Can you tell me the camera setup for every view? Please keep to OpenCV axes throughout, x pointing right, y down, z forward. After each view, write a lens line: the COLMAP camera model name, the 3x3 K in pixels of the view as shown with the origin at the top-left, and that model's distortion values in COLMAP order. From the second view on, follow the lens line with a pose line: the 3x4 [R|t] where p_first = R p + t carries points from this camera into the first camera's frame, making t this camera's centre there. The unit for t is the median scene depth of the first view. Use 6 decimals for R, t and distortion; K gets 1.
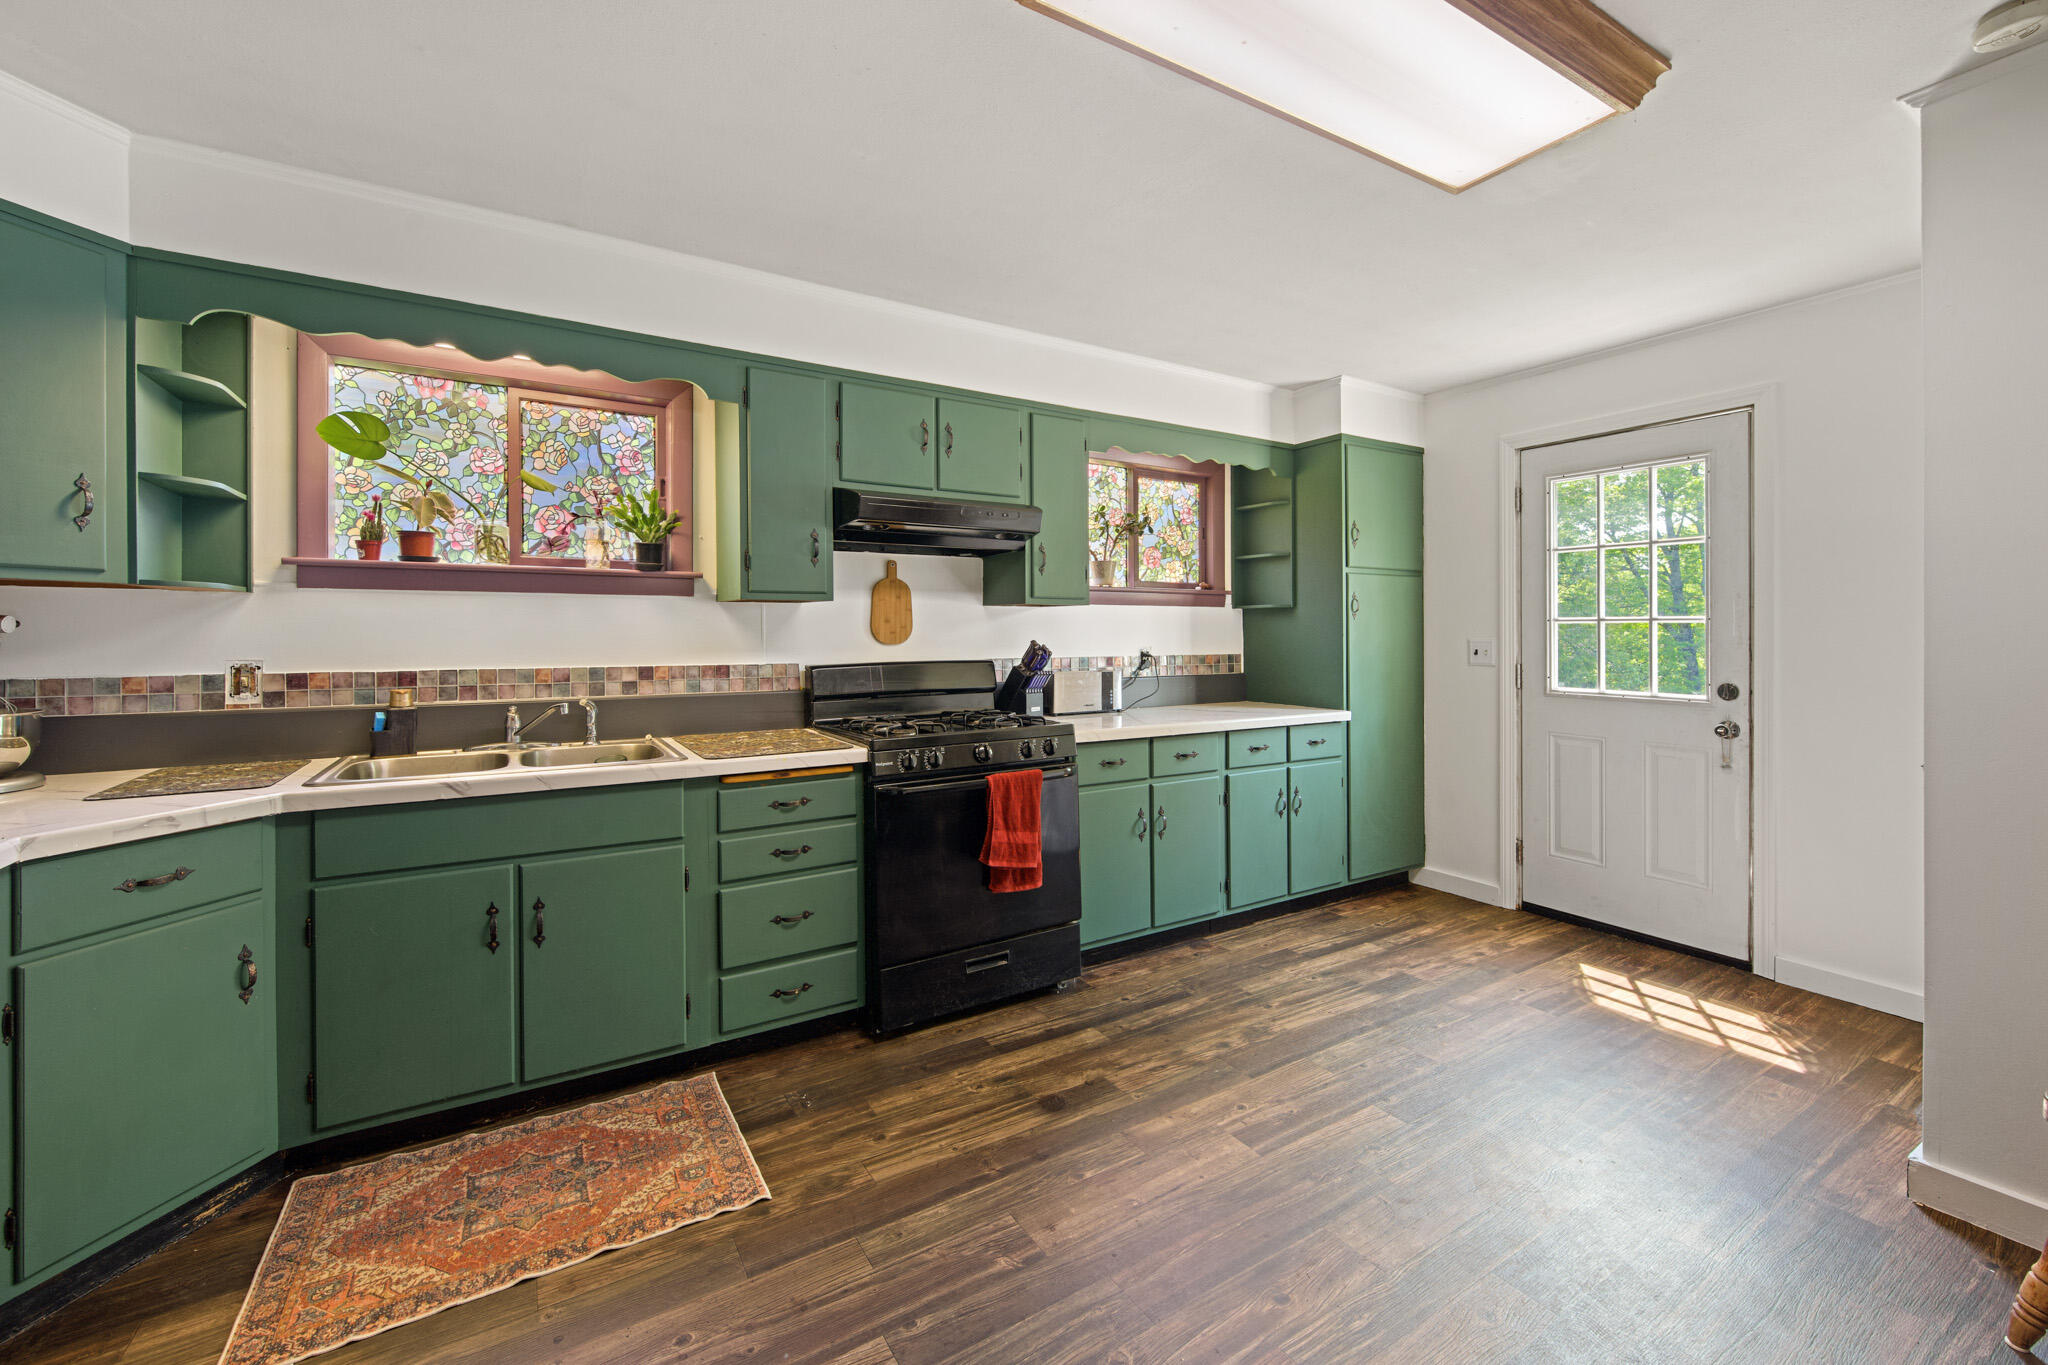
lens RADIAL K [[821.7, 0, 1024.8], [0, 821.7, 638.6], [0, 0, 1]] dist [-0.000113, 0.000286]
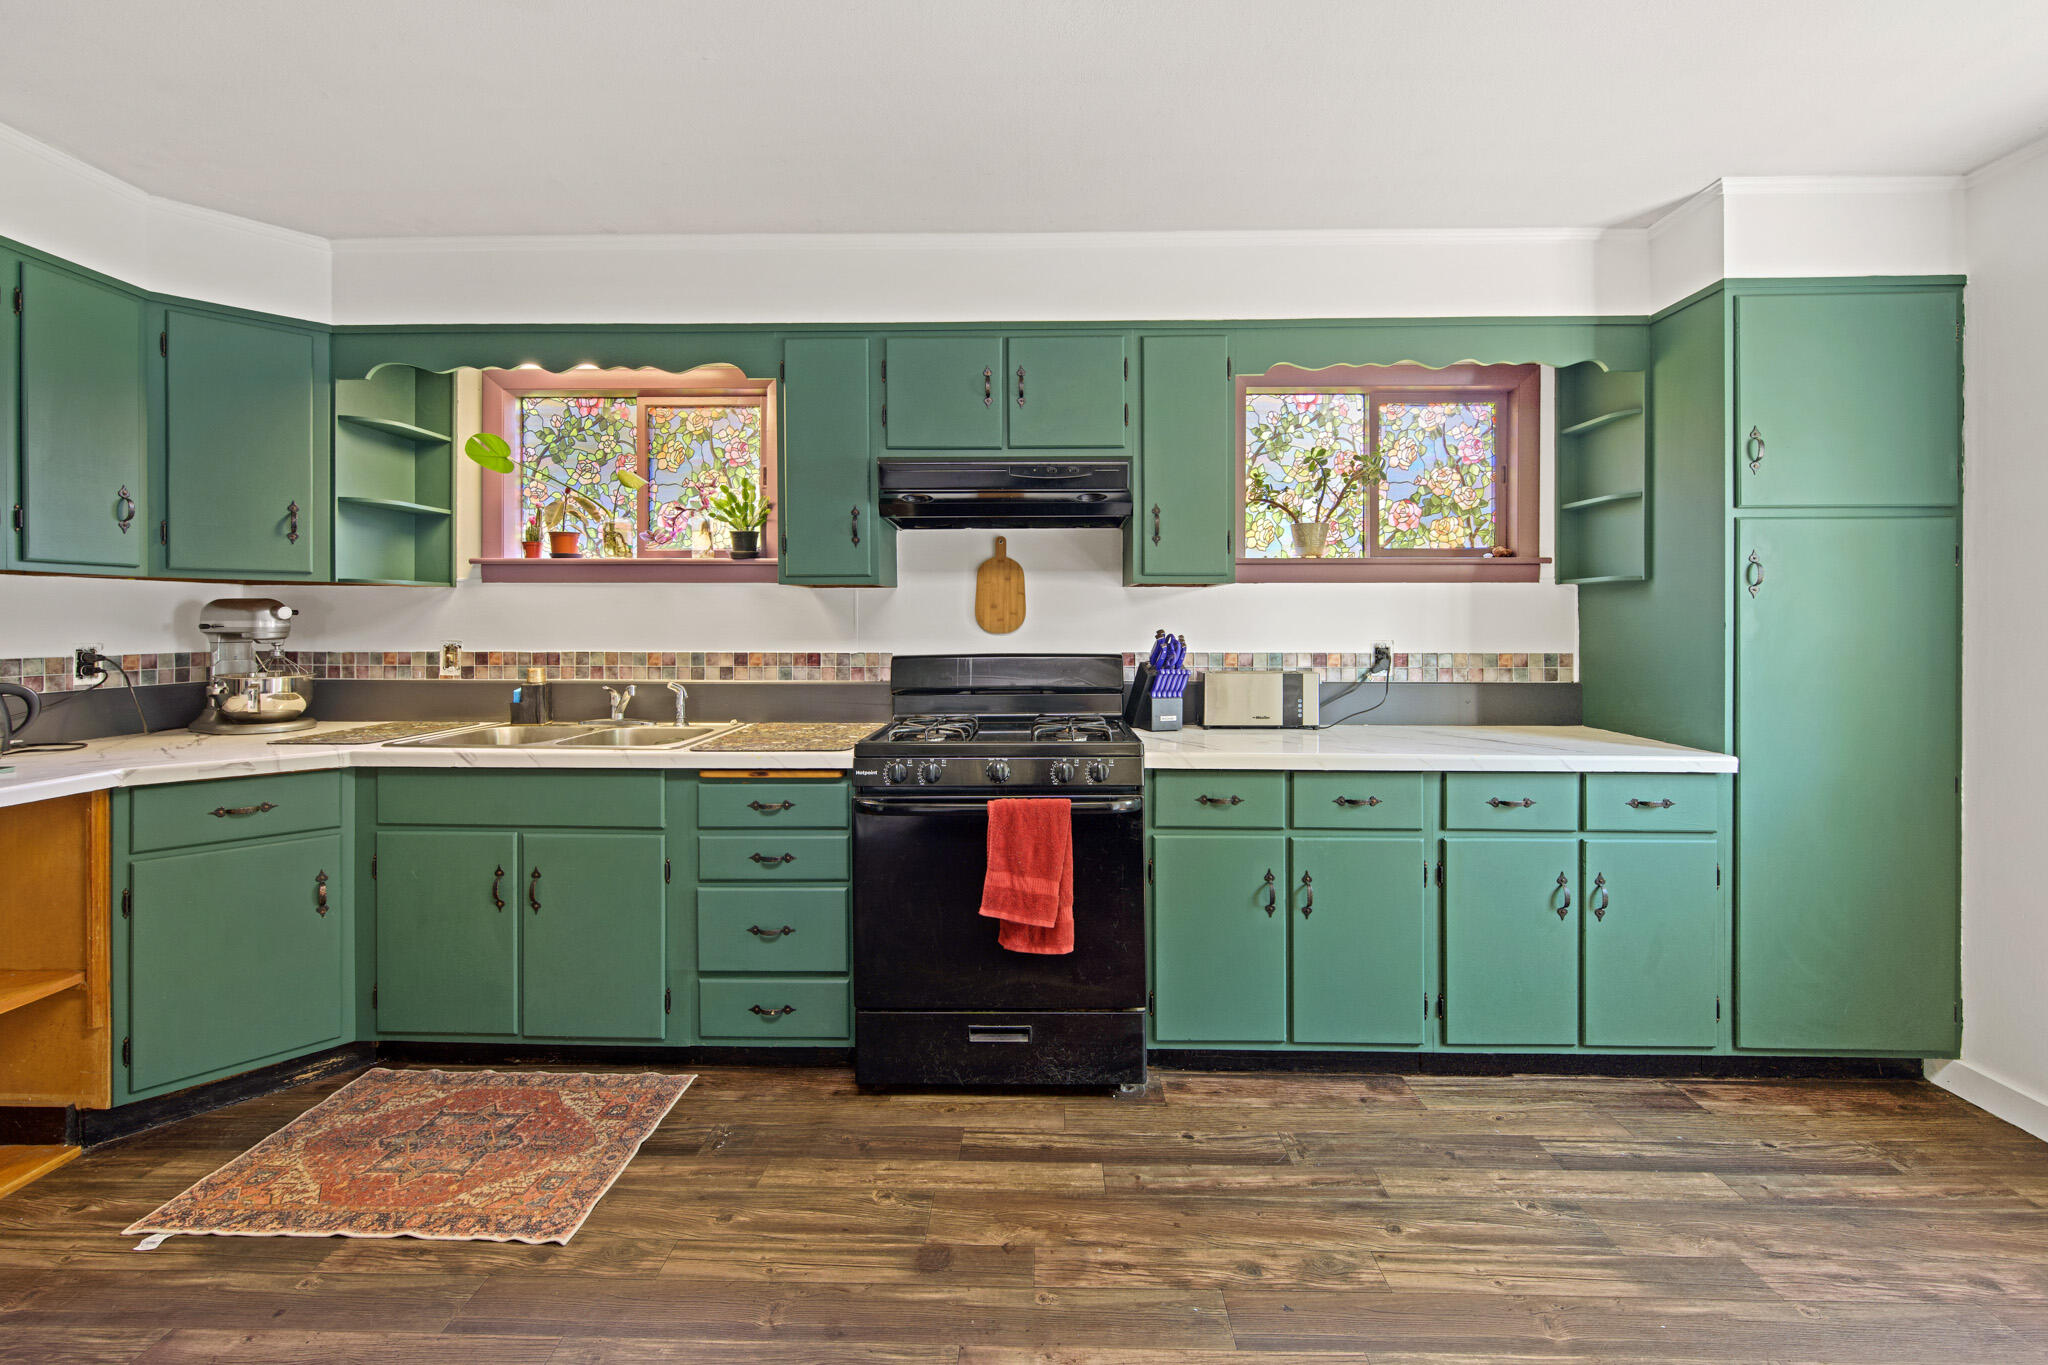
lens RADIAL K [[823.7, 0, 1030.0], [0, 823.7, 627.8], [0, 0, 1]] dist [0.000141, -0.000039]
pose [[0.842202, 0.006777, -0.539119, 0.428959], [-0.005358, 0.999977, 0.004201, -0.003351], [0.539135, -0.000649, 0.842219, 0.362439]]
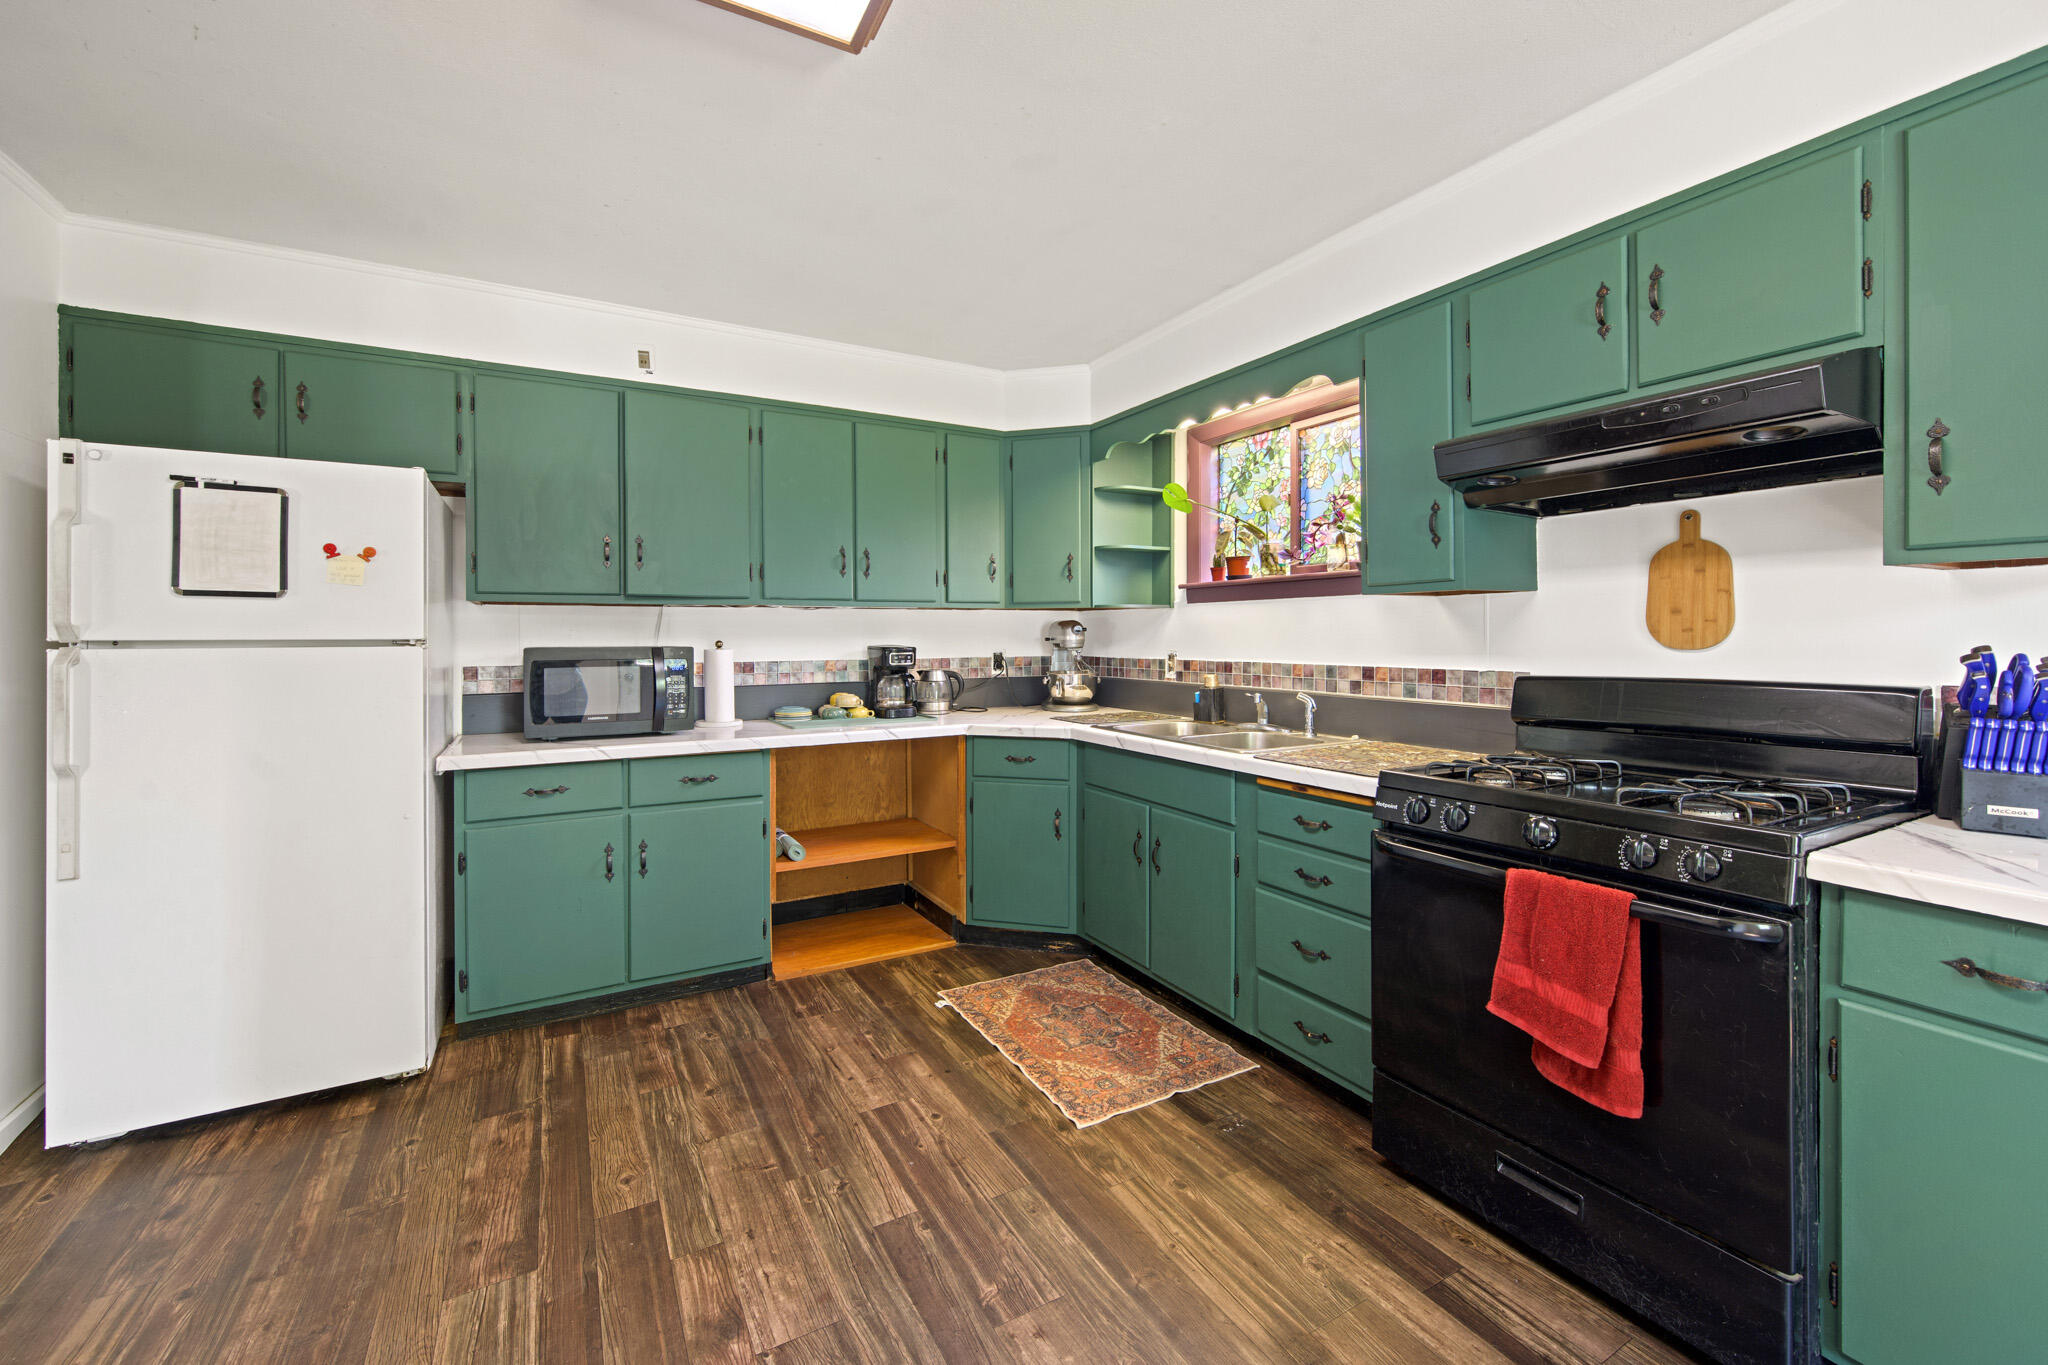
lens RADIAL K [[832.5, 0, 1031.1], [0, 832.5, 643.8], [0, 0, 1]] dist [0.001145, 0.000199]
pose [[-0.031062, 0.012300, -0.999442, 0.597039], [0.000692, 0.999924, 0.012285, -0.006234], [0.999517, -0.000310, -0.031068, 0.685807]]
